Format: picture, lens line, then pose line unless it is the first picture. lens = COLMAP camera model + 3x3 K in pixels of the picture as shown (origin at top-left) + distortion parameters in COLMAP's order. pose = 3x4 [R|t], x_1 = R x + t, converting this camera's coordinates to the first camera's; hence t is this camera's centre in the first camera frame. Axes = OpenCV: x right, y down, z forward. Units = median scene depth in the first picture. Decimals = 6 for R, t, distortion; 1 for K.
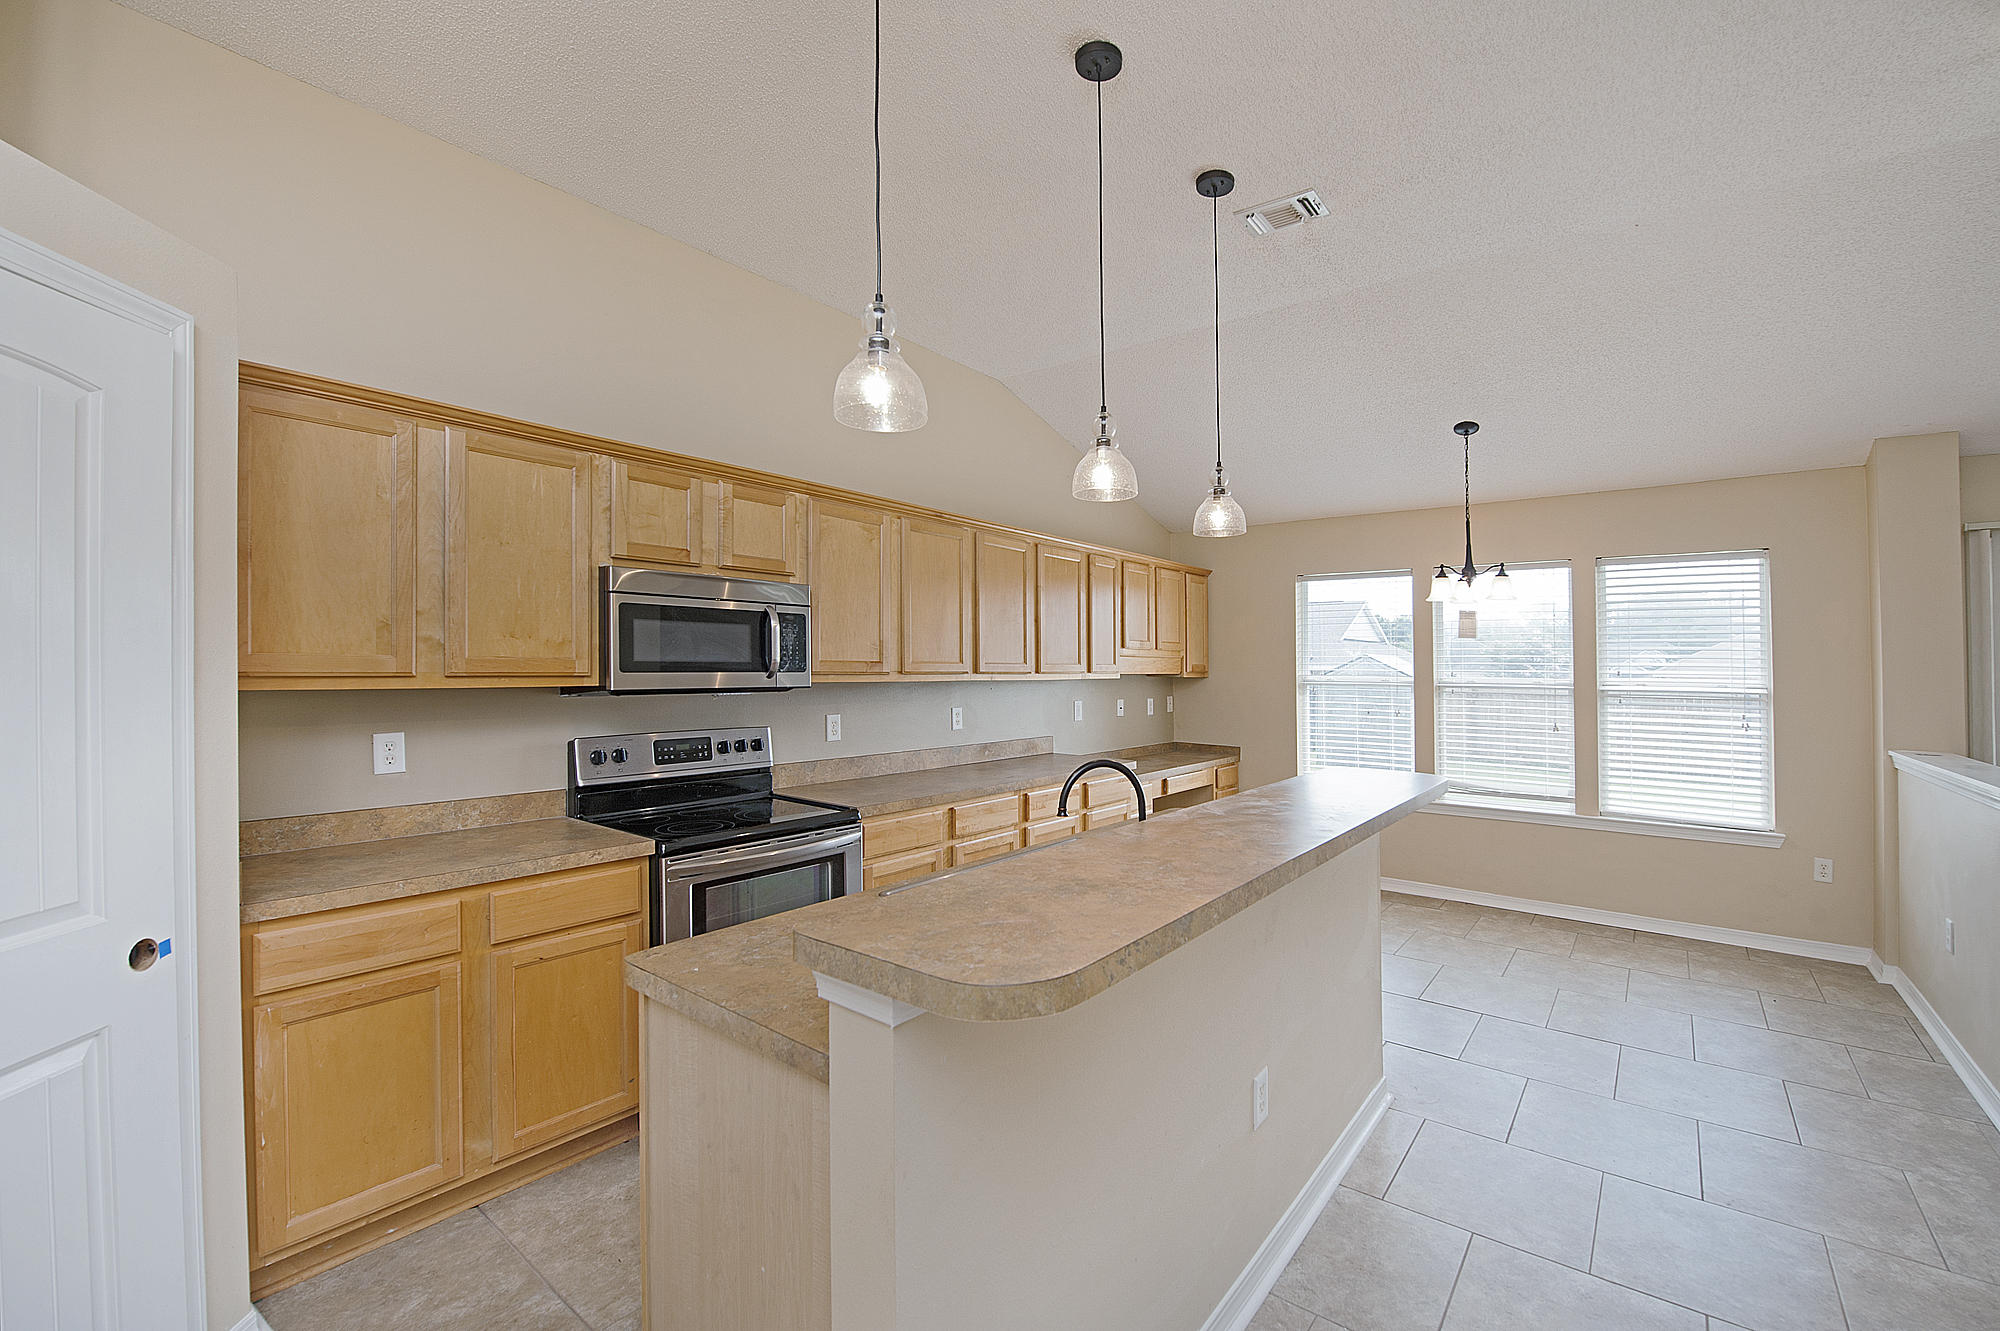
lens RADIAL K [[856.8, 0, 1000.0], [0, 856.8, 665.5], [0, 0, 1]] dist [0.000553, -0.000024]
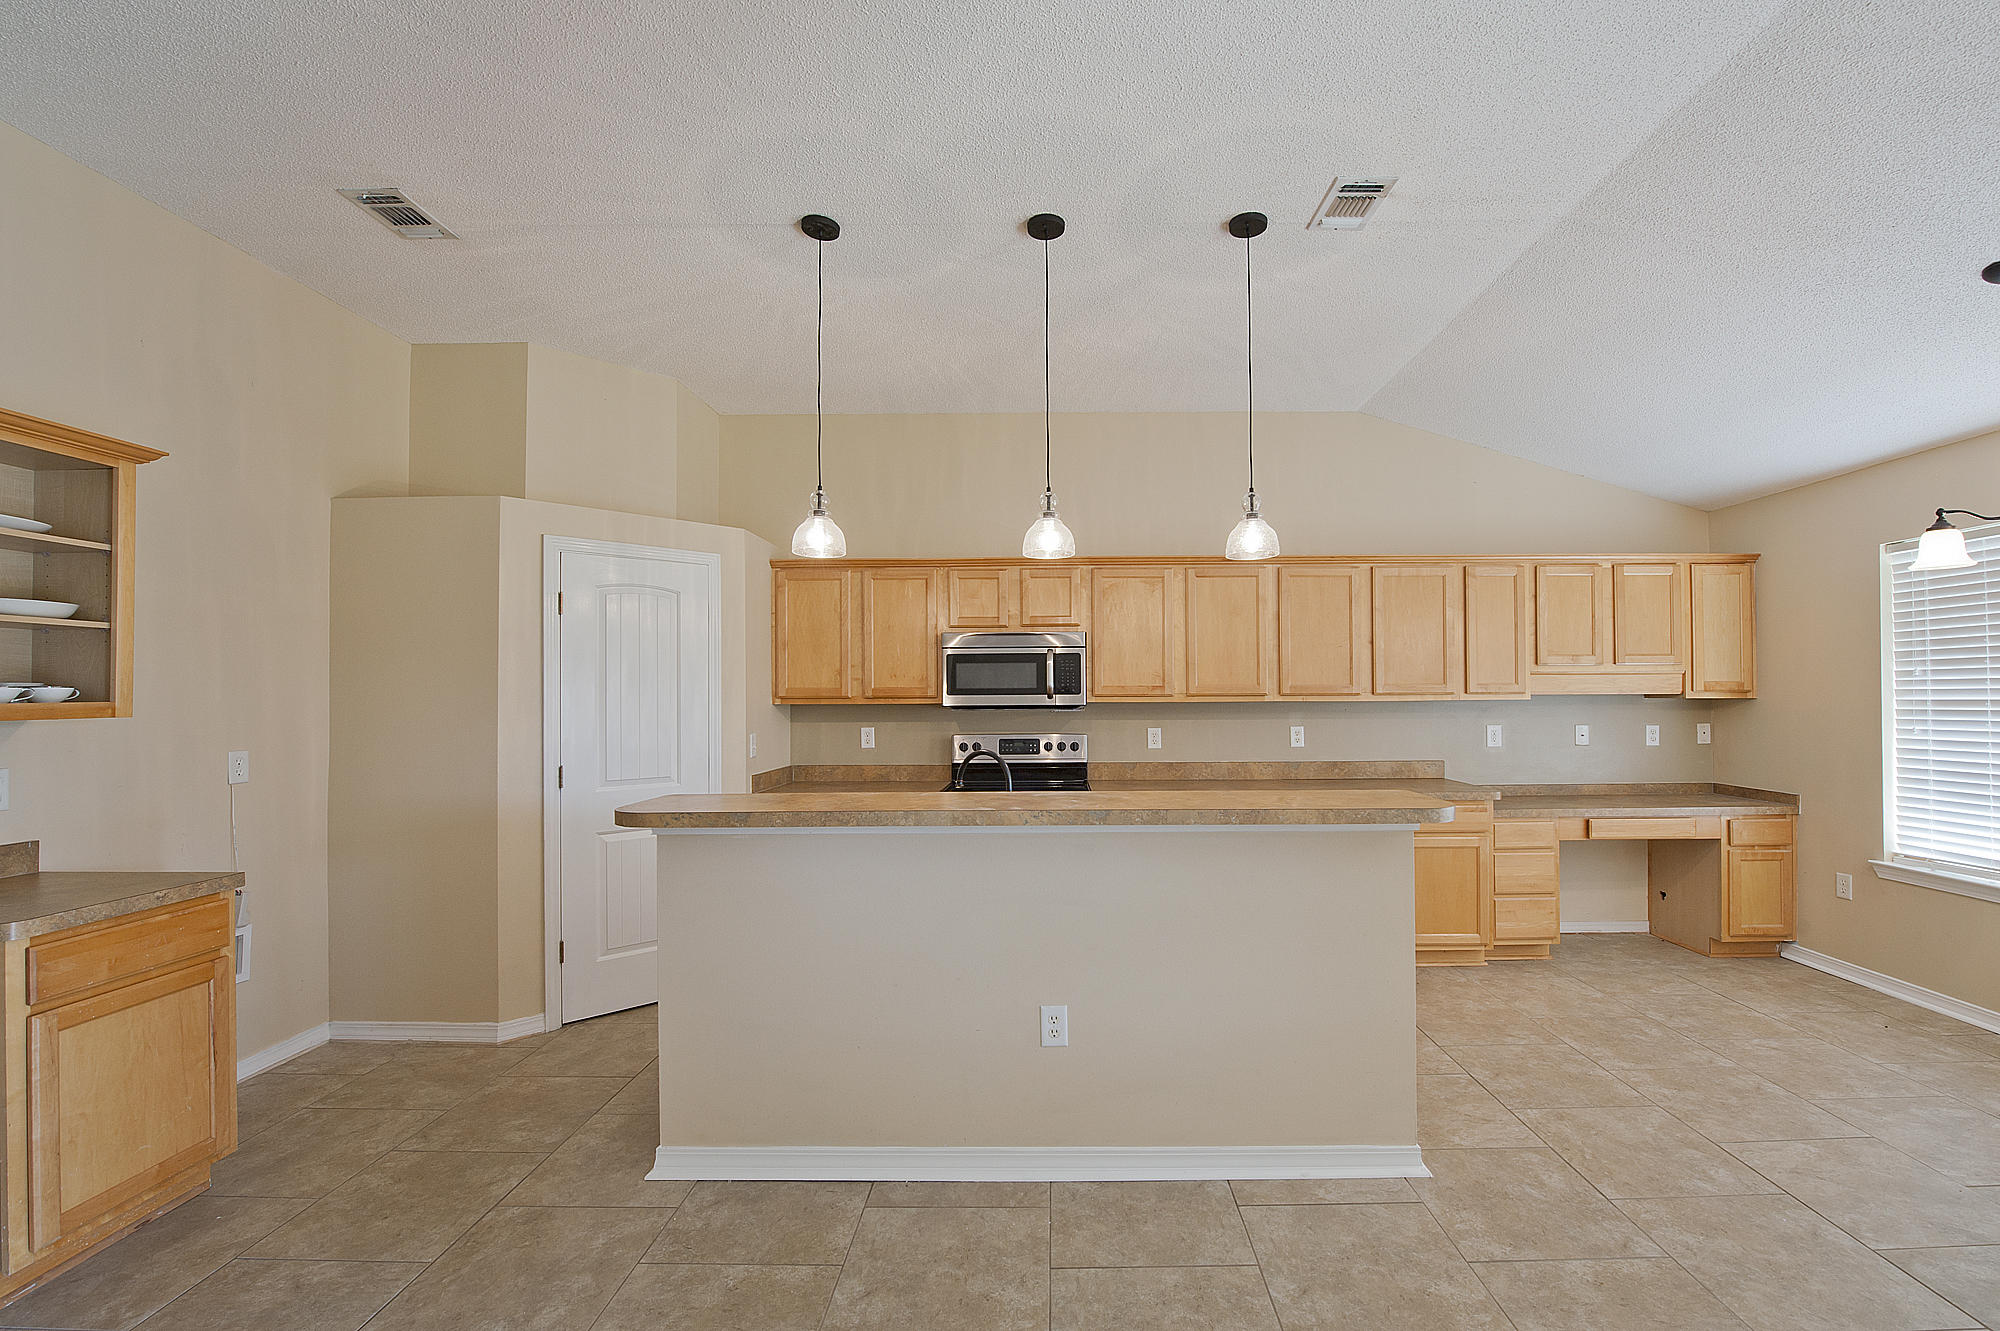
lens RADIAL K [[868.8, 0, 1060.3], [0, 868.8, 675.3], [0, 0, 1]] dist [-0.019109, -0.000469]
pose [[0.608176, -0.019024, -0.793575, 0.861944], [0.011210, 0.999819, -0.015378, -0.002390], [0.793723, 0.000457, 0.608279, 0.118478]]
